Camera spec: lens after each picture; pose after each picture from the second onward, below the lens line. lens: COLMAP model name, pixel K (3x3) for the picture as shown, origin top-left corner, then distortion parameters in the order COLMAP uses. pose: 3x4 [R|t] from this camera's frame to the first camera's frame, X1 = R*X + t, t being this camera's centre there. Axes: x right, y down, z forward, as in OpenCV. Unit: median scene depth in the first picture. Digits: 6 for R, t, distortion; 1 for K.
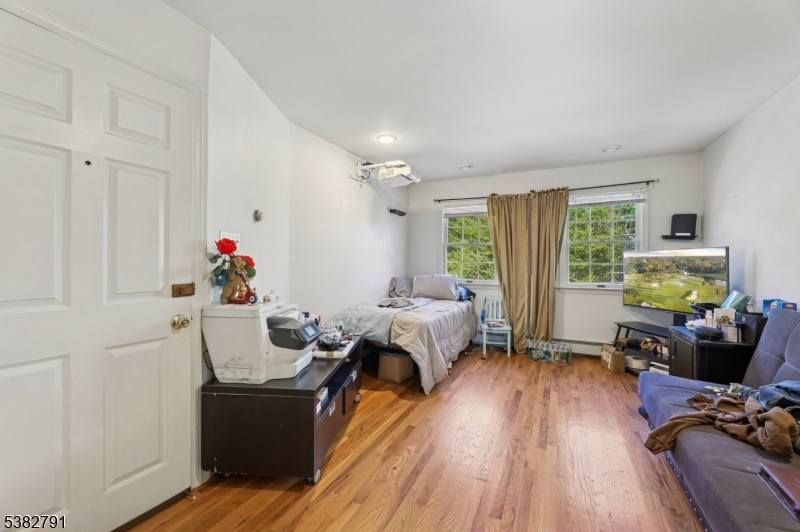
lens RADIAL K [[328.6, 0, 400.4], [0, 328.6, 259.7], [0, 0, 1]] dist [-0.001763, -0.000104]
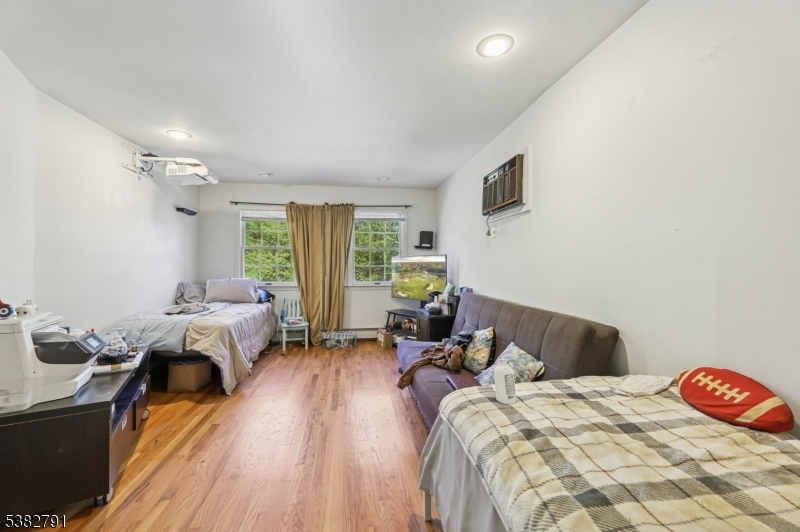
lens RADIAL K [[329.7, 0, 400.0], [0, 329.7, 266.0], [0, 0, 1]] dist [-0.002990, -0.000190]
pose [[0.823613, -0.005258, 0.567128, -0.057117], [-0.000962, 0.999943, 0.010667, -0.002436], [-0.567152, -0.009331, 0.823560, -0.137723]]
